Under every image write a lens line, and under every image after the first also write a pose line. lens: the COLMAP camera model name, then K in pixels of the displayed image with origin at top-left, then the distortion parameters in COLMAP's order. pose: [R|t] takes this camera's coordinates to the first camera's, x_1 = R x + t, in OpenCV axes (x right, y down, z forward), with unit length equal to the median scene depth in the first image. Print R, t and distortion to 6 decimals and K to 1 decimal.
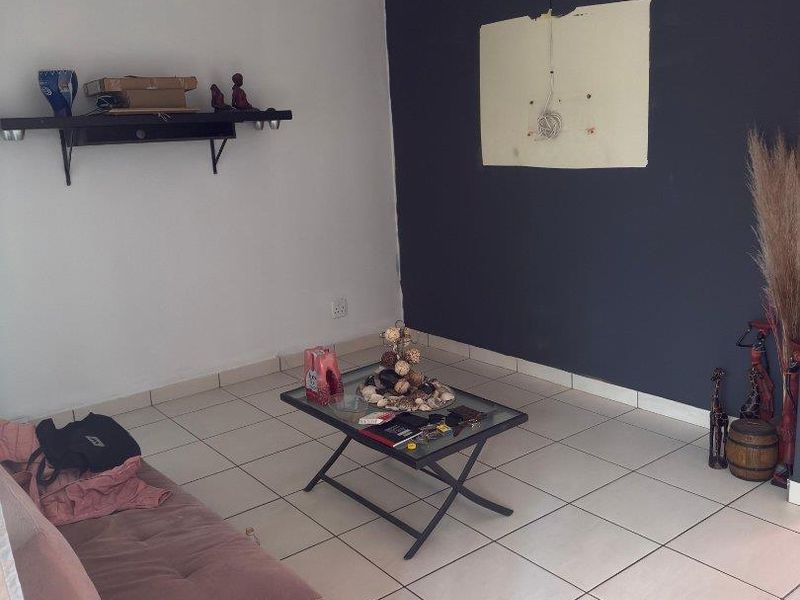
lens RADIAL K [[743.5, 0, 401.5], [0, 743.5, 299.4], [0, 0, 1]] dist [-0.004010, 0.000000]
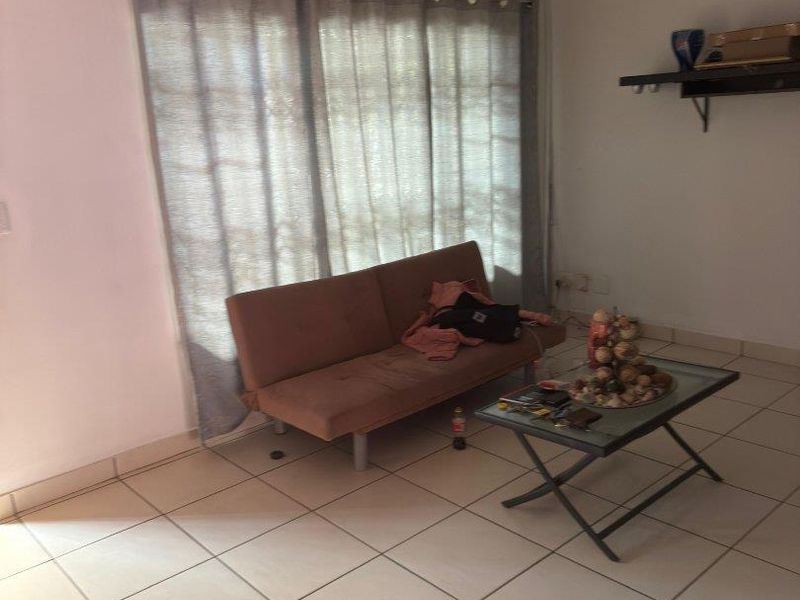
lens RADIAL K [[743.5, 0, 401.2], [0, 743.5, 300.4], [0, 0, 1]] dist [-0.004010, 0.000000]
pose [[0.068624, 0.283632, -0.956475, 0.699662], [-0.166269, 0.948578, 0.269361, -0.150152], [0.983690, 0.140547, 0.112254, 0.503441]]
